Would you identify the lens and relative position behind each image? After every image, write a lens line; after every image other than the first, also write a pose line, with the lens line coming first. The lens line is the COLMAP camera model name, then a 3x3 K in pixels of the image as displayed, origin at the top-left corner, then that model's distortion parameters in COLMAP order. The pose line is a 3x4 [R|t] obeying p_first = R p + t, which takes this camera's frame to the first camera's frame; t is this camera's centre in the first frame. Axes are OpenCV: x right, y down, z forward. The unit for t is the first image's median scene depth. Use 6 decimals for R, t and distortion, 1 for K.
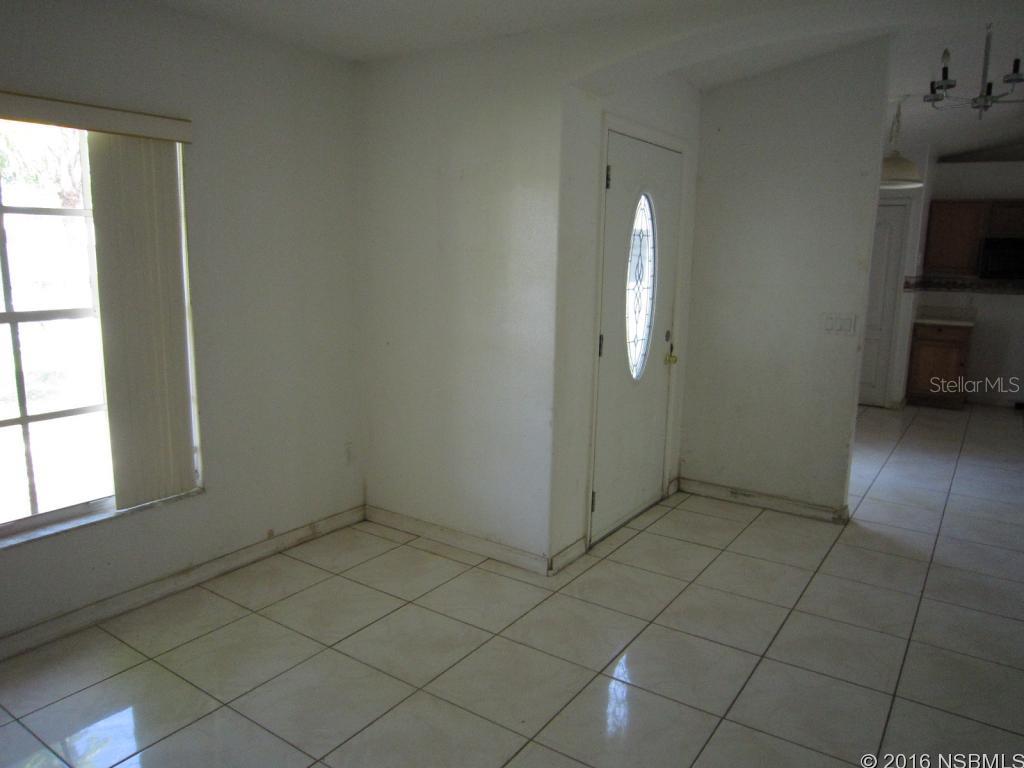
lens RADIAL K [[727.3, 0, 511.2], [0, 727.3, 386.9], [0, 0, 1]] dist [-0.047990, 0.013838]
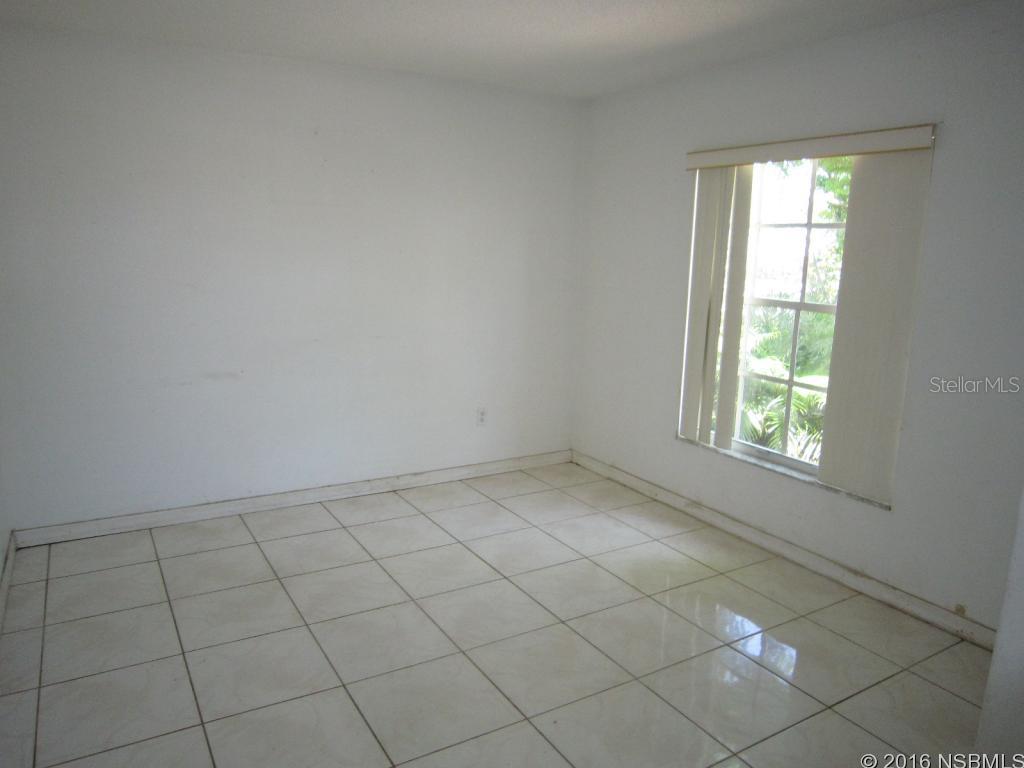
lens RADIAL K [[727.3, 0, 513.2], [0, 727.3, 383.3], [0, 0, 1]] dist [-0.047990, 0.013838]
pose [[-0.395701, 0.155725, -0.905080, 0.725474], [-0.198075, 0.947853, 0.249682, -0.182793], [0.896765, 0.278073, -0.344221, 0.986460]]
